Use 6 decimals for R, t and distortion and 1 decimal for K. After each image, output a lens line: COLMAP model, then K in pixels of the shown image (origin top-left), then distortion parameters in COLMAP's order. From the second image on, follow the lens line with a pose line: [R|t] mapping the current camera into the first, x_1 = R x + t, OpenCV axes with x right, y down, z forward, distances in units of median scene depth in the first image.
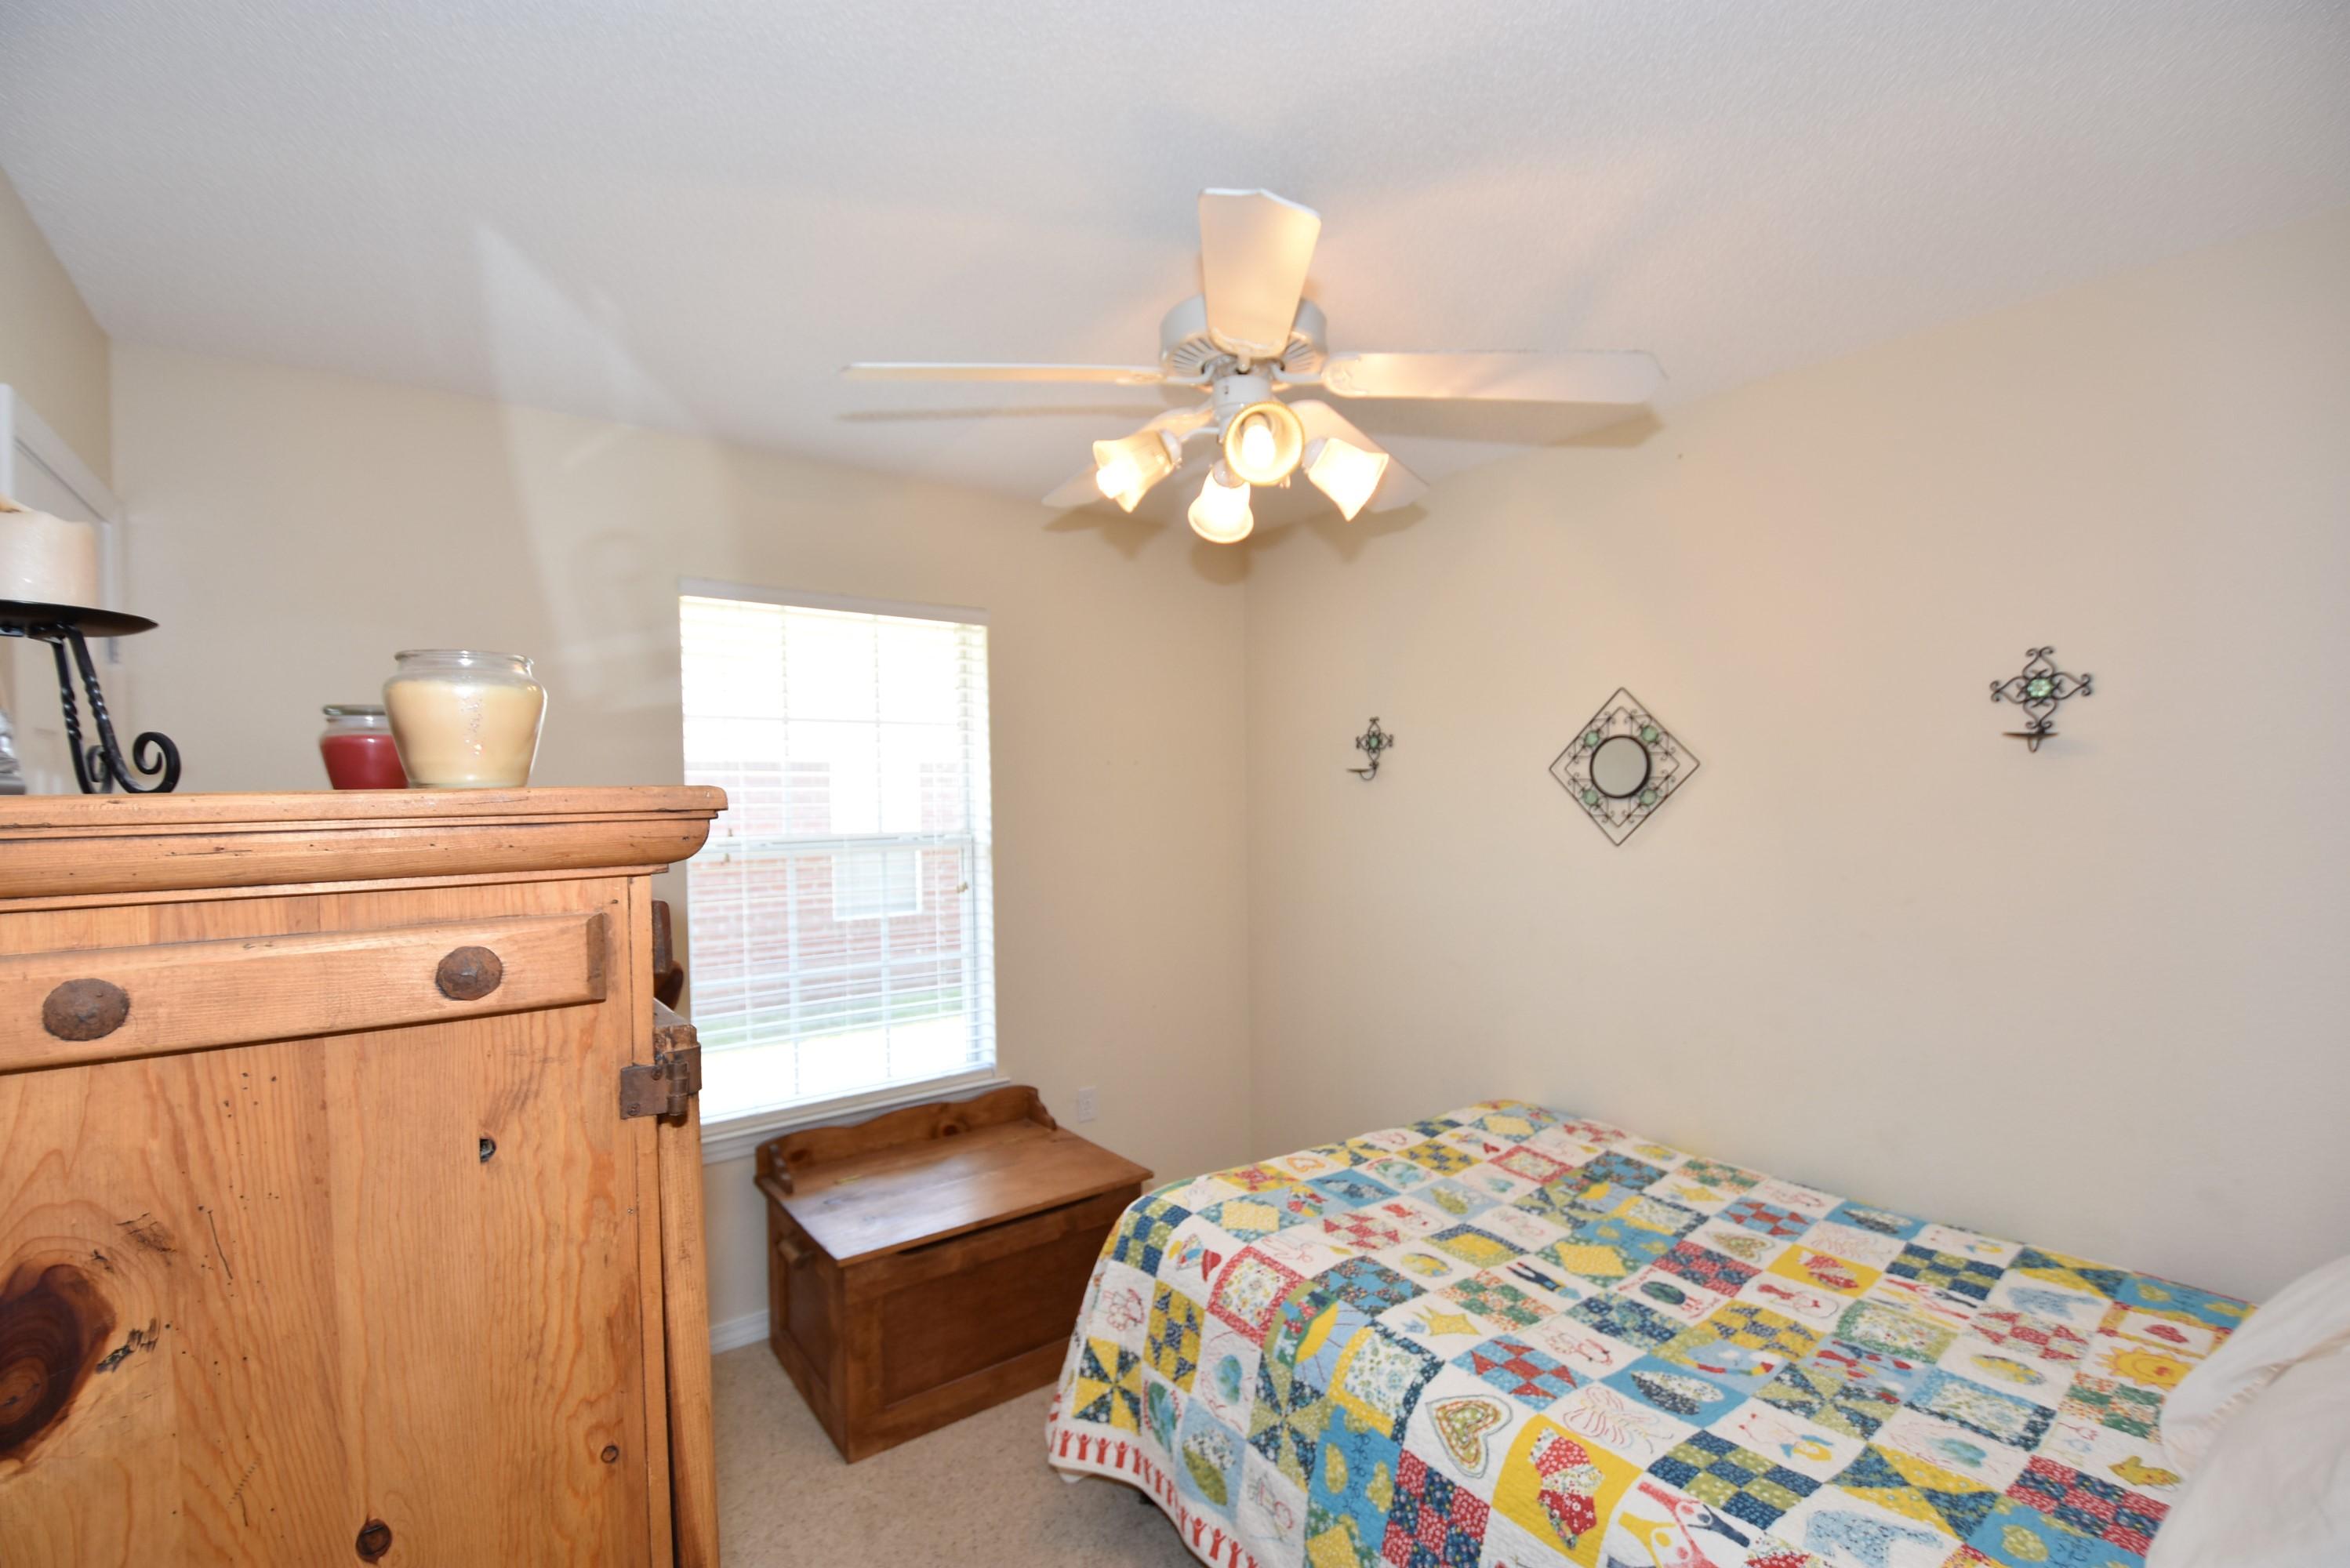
lens RADIAL K [[1027.5, 0, 1176.4], [0, 1027.5, 813.1], [0, 0, 1]] dist [0.008067, -0.017296]
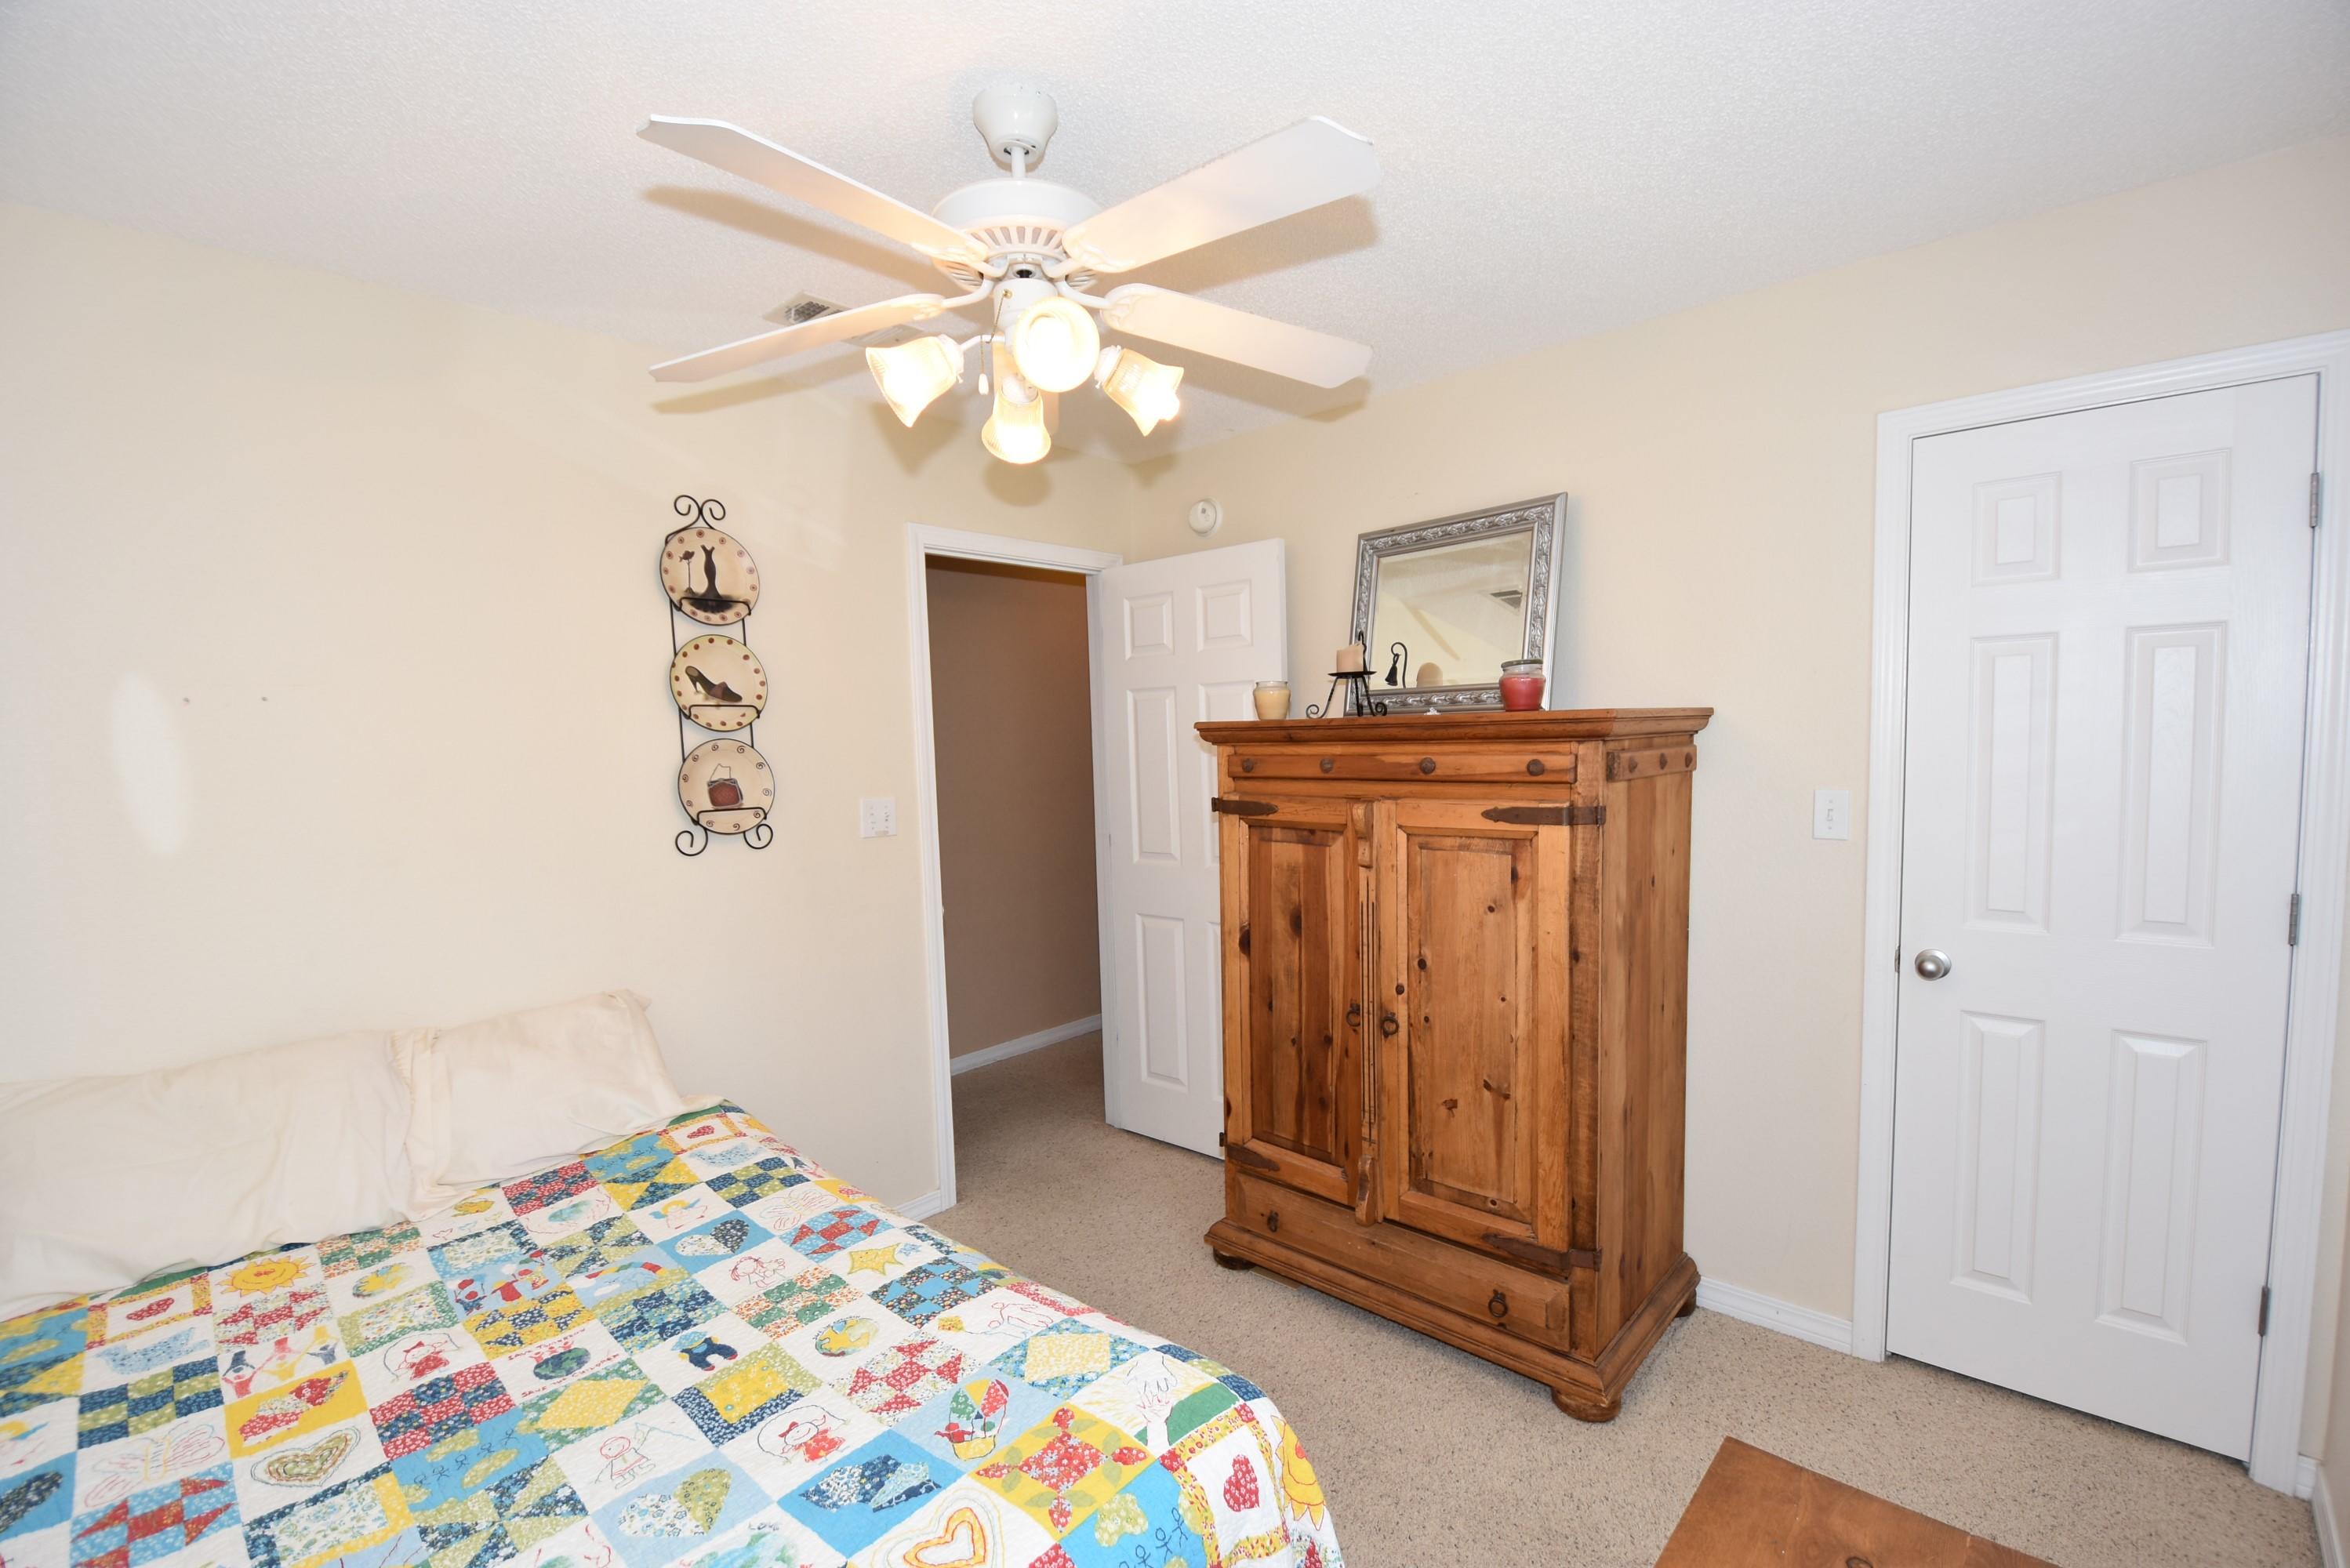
lens RADIAL K [[1027.5, 0, 1176.4], [0, 1027.5, 813.1], [0, 0, 1]] dist [0.008067, -0.017296]
pose [[-0.984258, 0.056870, -0.167337, 0.103822], [0.039516, 0.993659, 0.105265, -0.032091], [0.172262, 0.096995, -0.980264, 1.803321]]
